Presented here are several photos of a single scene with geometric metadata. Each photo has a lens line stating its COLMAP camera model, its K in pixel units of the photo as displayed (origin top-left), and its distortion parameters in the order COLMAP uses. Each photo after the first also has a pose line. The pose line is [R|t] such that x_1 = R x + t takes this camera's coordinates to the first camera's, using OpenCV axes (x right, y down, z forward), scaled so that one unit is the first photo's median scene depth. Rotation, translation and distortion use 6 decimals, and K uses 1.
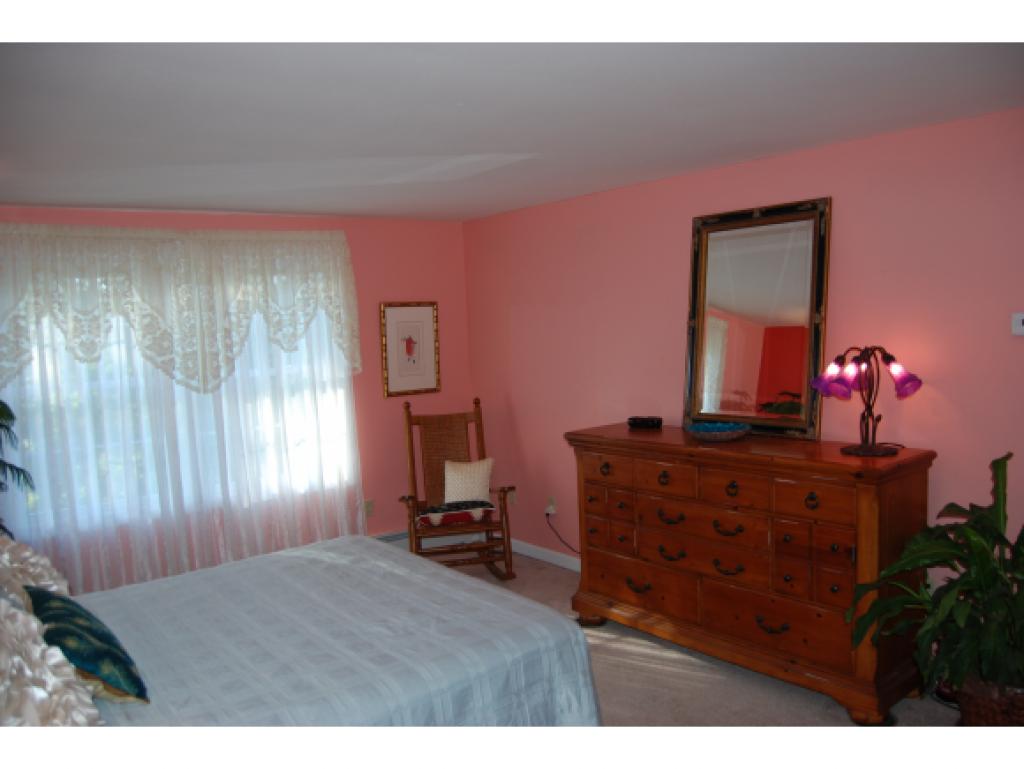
lens RADIAL K [[808.4, 0, 511.8], [0, 808.4, 389.2], [0, 0, 1]] dist [-0.085531, 0.026221]
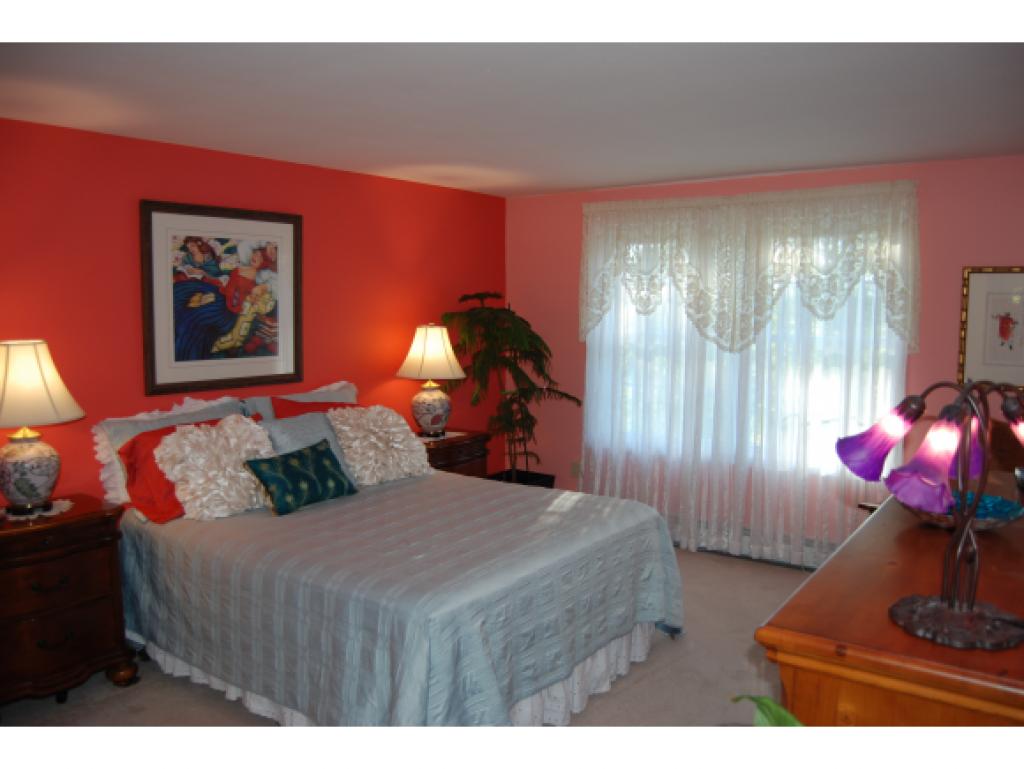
lens RADIAL K [[808.4, 0, 512.1], [0, 808.4, 383.5], [0, 0, 1]] dist [-0.085531, 0.026221]
pose [[0.277173, 0.144346, -0.949915, 0.527487], [-0.092529, 0.988066, 0.123145, -0.057072], [0.956354, 0.053763, 0.287221, 0.423984]]
